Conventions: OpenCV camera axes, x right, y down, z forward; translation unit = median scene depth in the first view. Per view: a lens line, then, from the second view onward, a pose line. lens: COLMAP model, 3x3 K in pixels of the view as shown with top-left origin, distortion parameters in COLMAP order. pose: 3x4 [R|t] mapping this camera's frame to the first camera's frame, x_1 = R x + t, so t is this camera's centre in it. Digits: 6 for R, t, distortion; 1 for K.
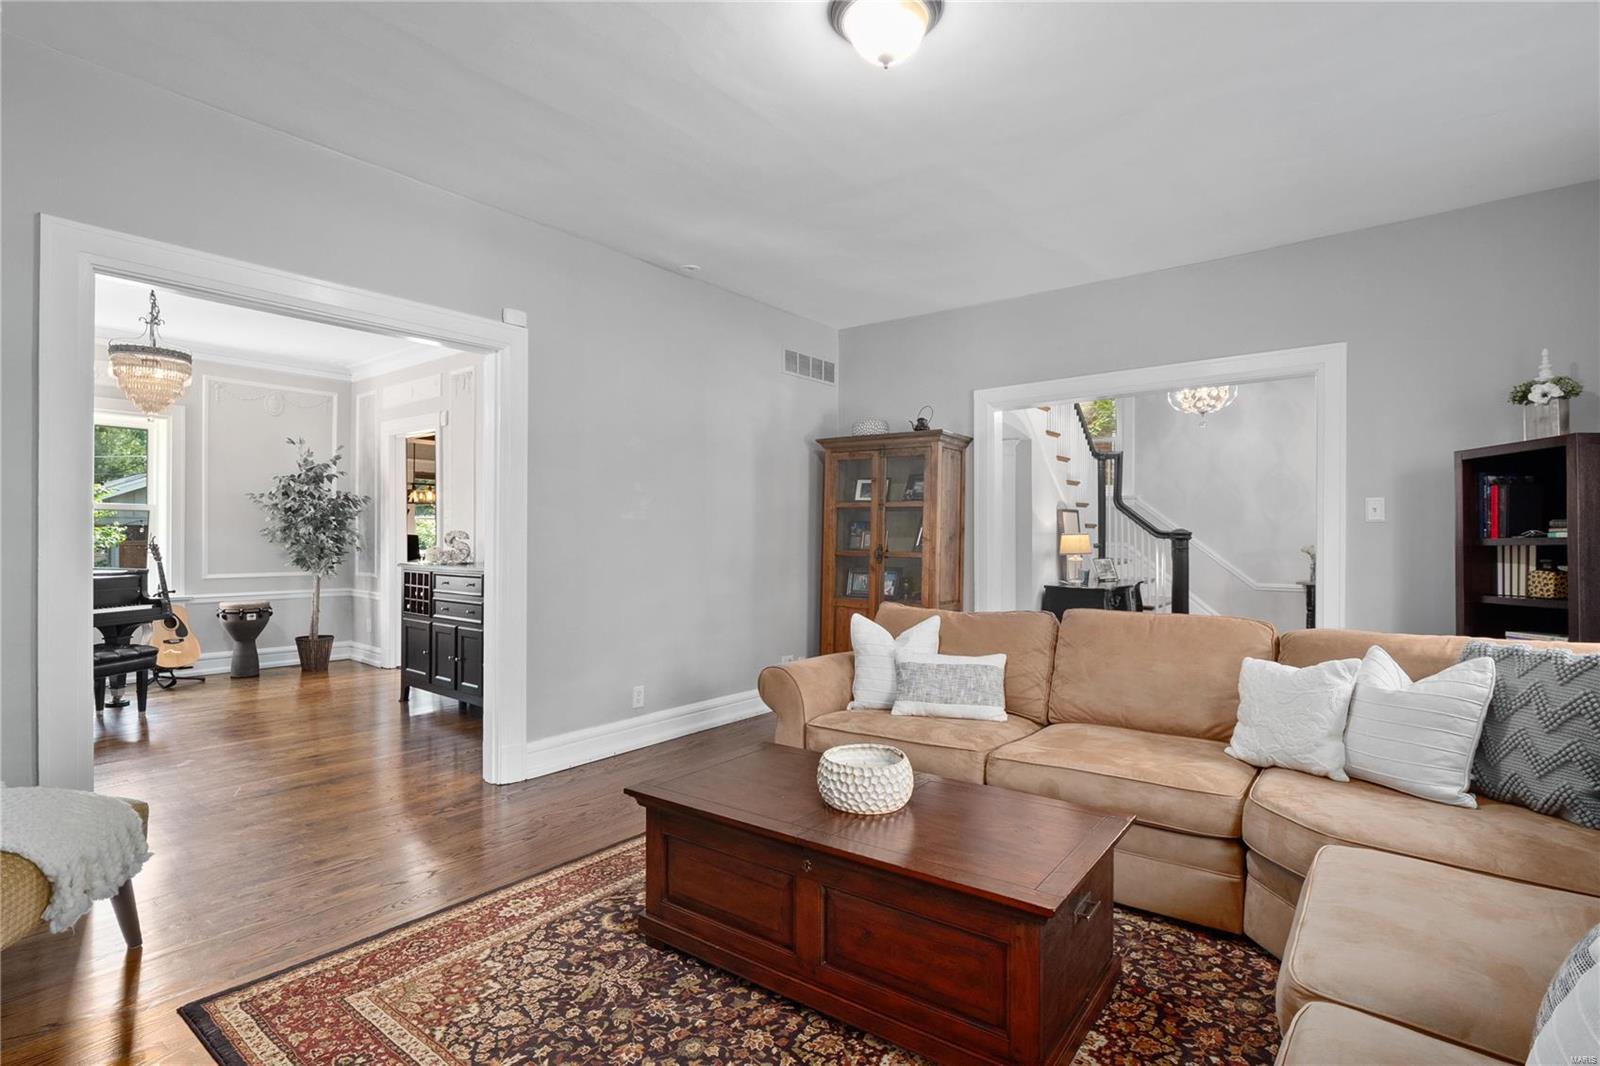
lens RADIAL K [[772.2, 0, 799.6], [0, 772.2, 535.2], [0, 0, 1]] dist [-0.005575, -0.000608]
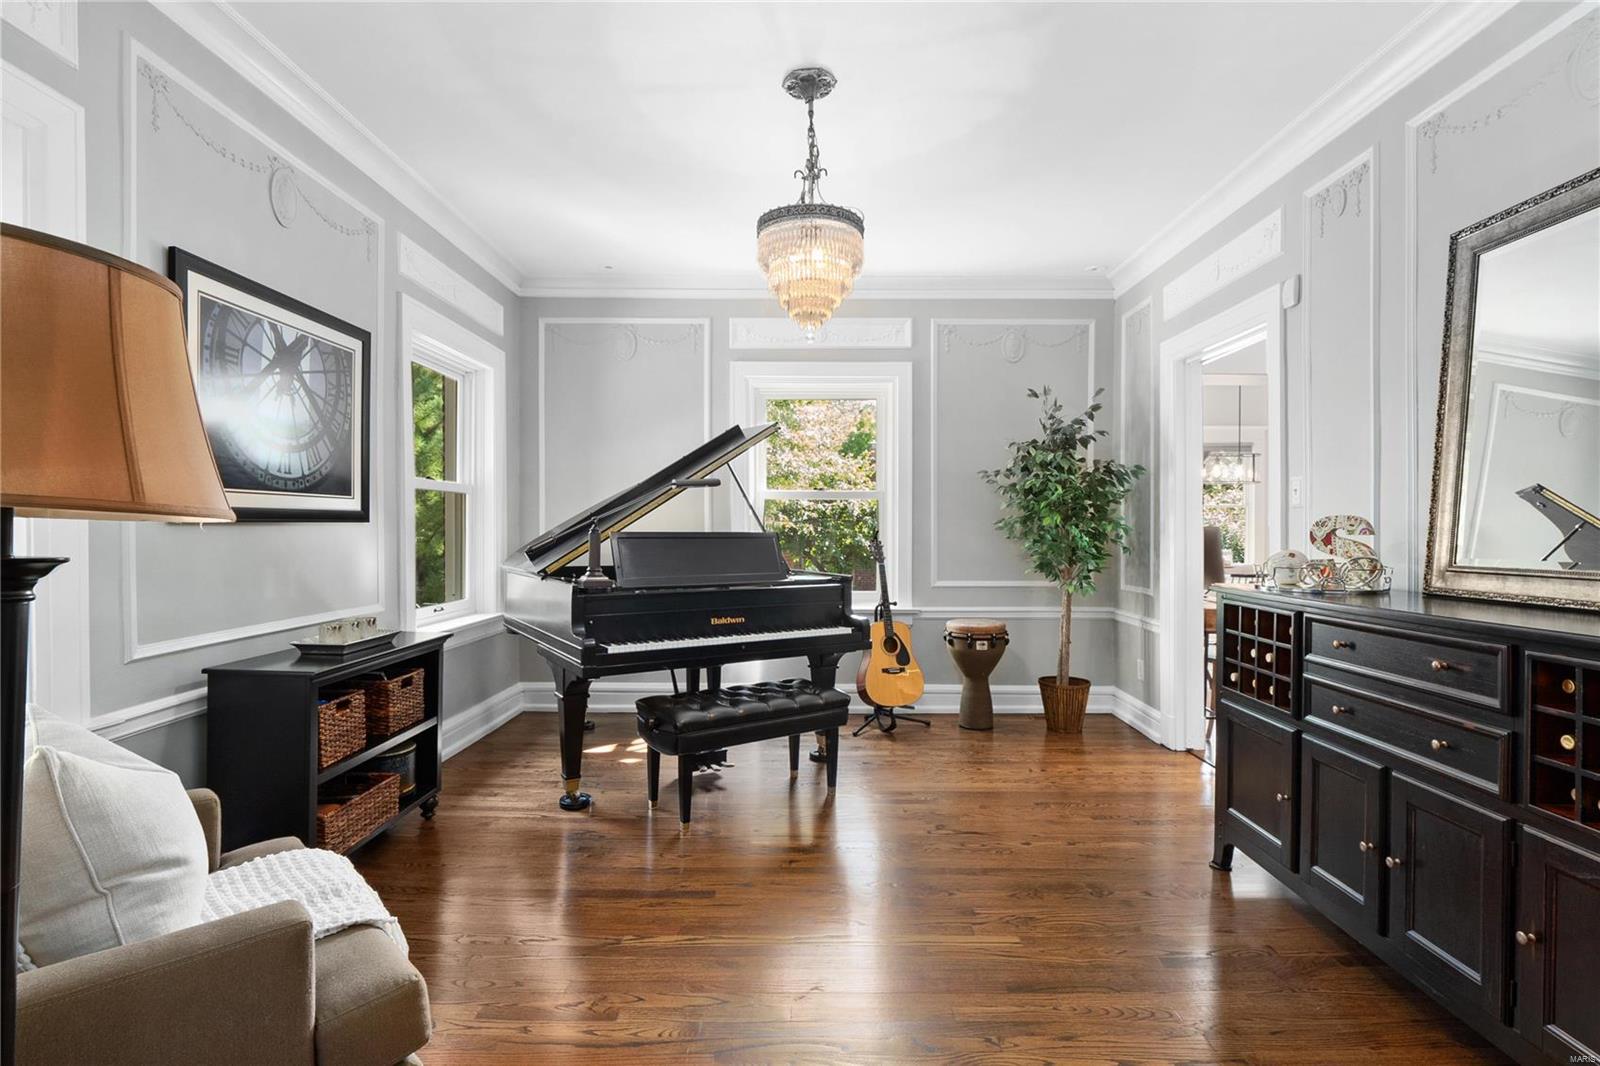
lens RADIAL K [[772.2, 0, 797.1], [0, 772.2, 536.4], [0, 0, 1]] dist [-0.005575, -0.000608]
pose [[0.614214, 0.003068, -0.789134, -0.248026], [0.003460, 0.999972, 0.006581, 0.001722], [0.789132, -0.006773, 0.614186, 0.414050]]
